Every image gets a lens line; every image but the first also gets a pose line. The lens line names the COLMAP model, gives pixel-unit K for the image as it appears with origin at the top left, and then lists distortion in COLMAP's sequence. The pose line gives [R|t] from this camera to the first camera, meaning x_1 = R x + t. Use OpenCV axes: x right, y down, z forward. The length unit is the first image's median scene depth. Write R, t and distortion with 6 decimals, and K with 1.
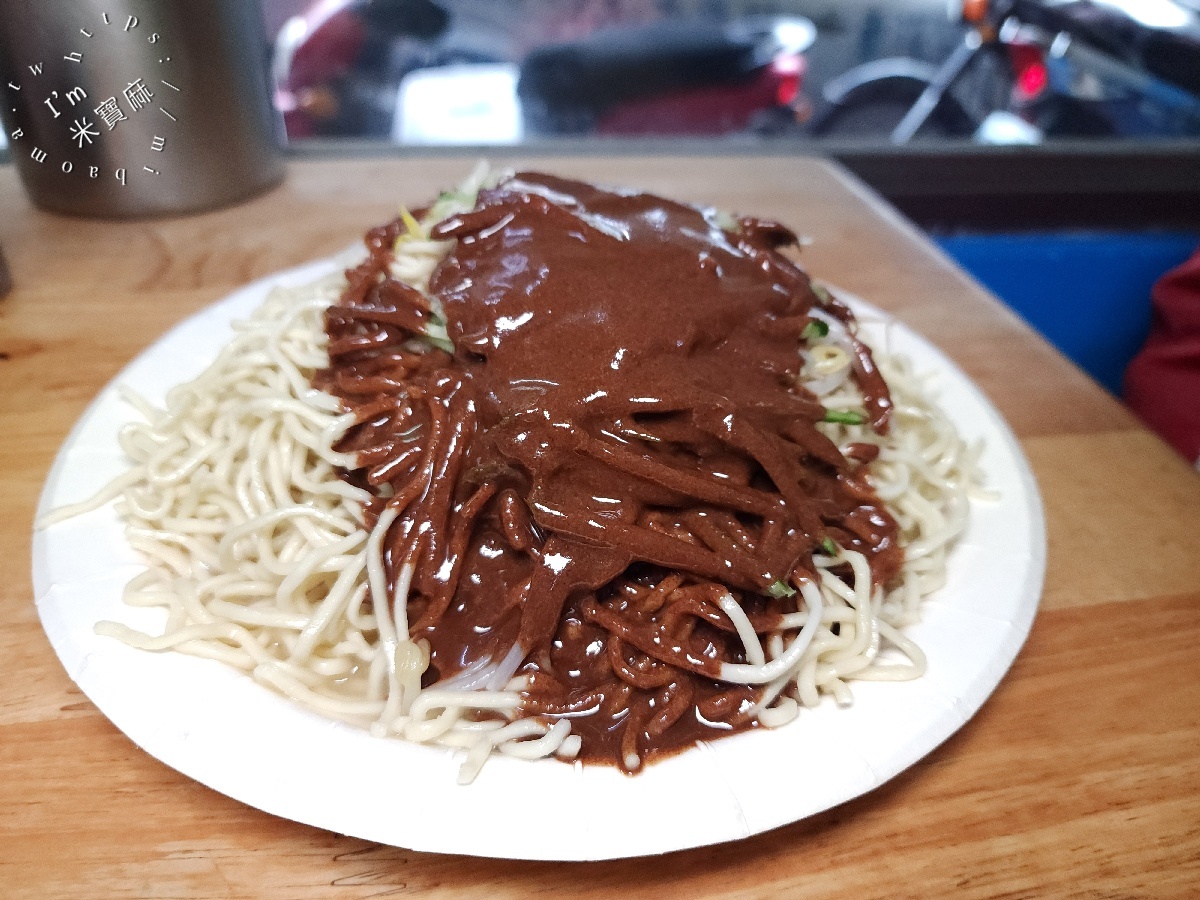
lens RADIAL K [[874.2, 0, 601.0], [0, 874.2, 440.6], [0, 0, 1]] dist [0.002782, -0.032517]
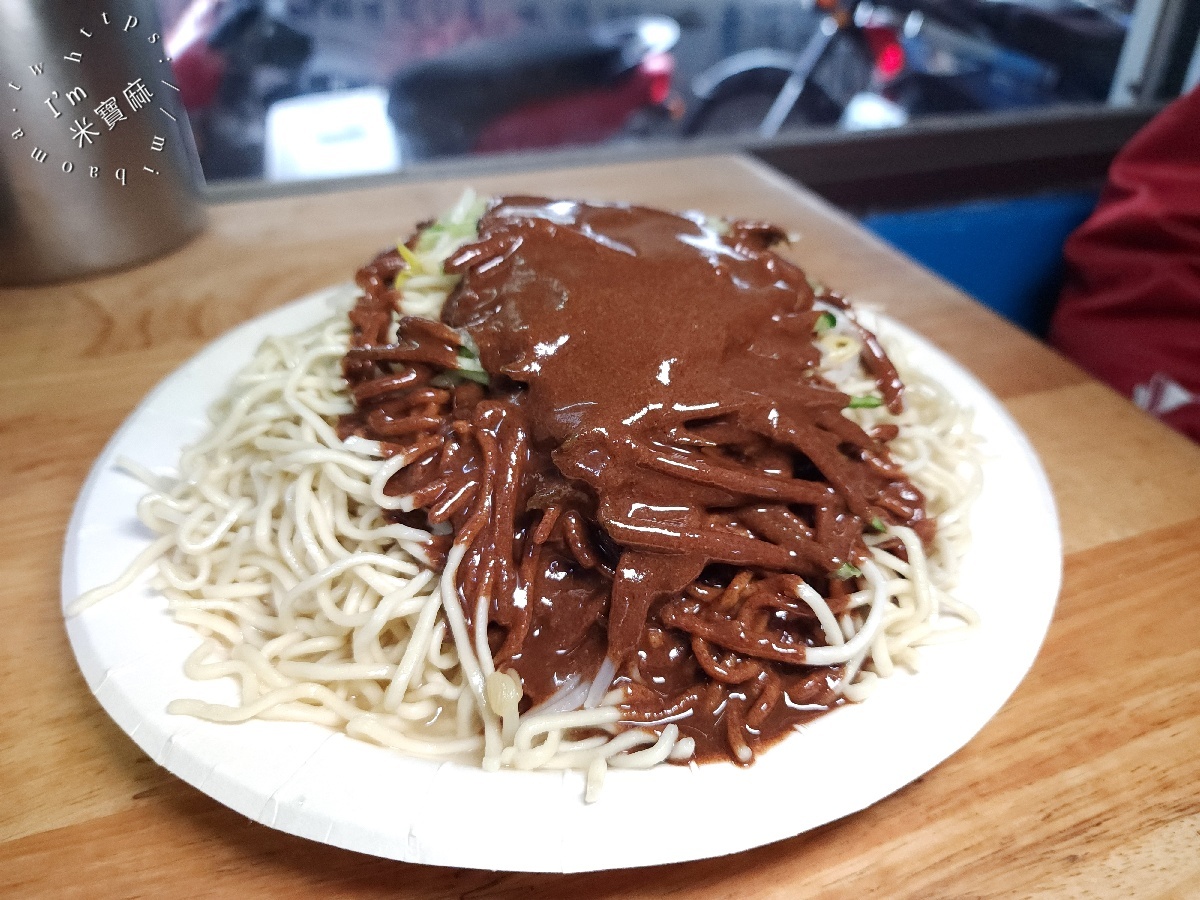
lens RADIAL K [[874.2, 0, 600.3], [0, 874.2, 457.2], [0, 0, 1]] dist [0.002782, -0.032517]
pose [[0.986718, -0.123257, 0.105809, -0.155972], [0.122351, 0.992373, 0.015041, -0.015330], [-0.106856, -0.001895, 0.994273, -0.011198]]
